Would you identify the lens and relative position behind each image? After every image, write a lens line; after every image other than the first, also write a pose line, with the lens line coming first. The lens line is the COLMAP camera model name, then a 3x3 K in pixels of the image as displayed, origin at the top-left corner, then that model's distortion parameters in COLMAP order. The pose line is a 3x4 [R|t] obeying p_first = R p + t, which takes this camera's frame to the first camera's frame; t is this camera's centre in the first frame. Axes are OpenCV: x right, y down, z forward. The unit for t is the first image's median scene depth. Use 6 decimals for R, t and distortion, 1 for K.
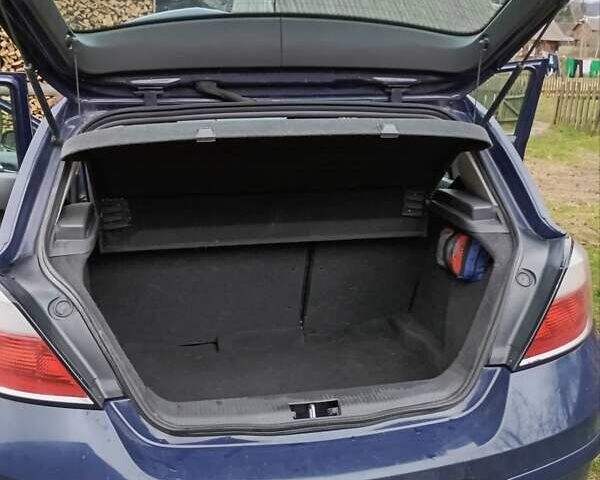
lens RADIAL K [[678.2, 0, 298.3], [0, 678.2, 215.6], [0, 0, 1]] dist [0.056187, 0.006780]
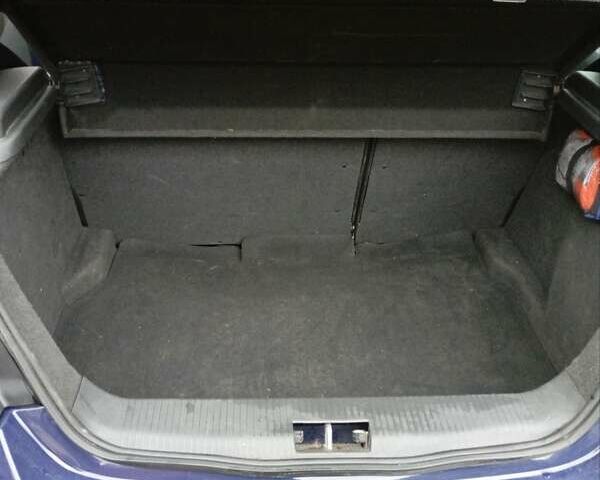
lens RADIAL K [[678.2, 0, 298.3], [0, 678.2, 215.6], [0, 0, 1]] dist [0.056187, 0.006780]
pose [[0.988164, 0.095474, -0.120068, 0.039841], [-0.059224, 0.959469, 0.275519, -0.074193], [0.141506, -0.265147, 0.953768, 0.330223]]
